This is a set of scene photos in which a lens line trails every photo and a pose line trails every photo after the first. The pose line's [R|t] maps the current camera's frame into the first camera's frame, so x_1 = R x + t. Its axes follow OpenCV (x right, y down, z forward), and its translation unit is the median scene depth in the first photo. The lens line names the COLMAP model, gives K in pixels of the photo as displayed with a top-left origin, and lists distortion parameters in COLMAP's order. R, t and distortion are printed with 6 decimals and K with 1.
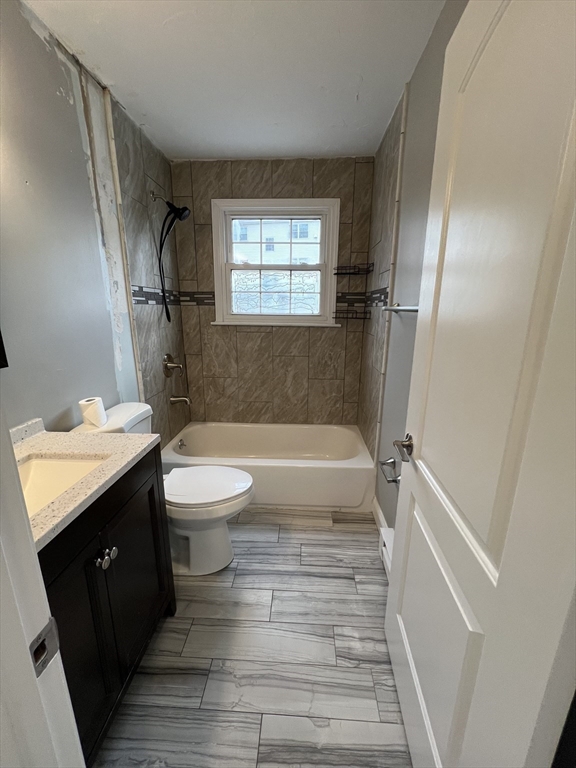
lens RADIAL K [[305.7, 0, 288.0], [0, 305.7, 384.0], [0, 0, 1]] dist [-0.001197, 0.000185]
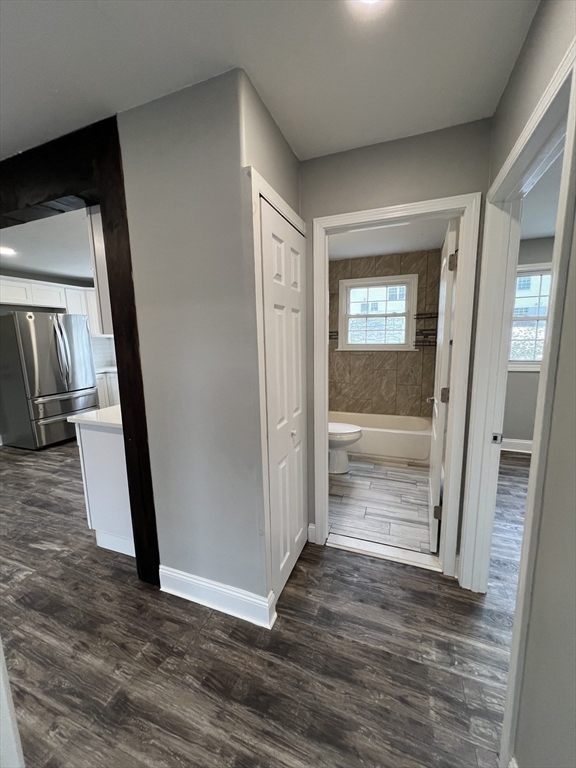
lens RADIAL K [[305.7, 0, 288.0], [0, 305.7, 384.0], [0, 0, 1]] dist [-0.001197, 0.000185]
pose [[0.952286, 0.022864, -0.304350, 0.016171], [-0.048939, 0.995726, -0.078321, 0.135640], [0.301258, 0.089478, 0.949335, -0.668998]]
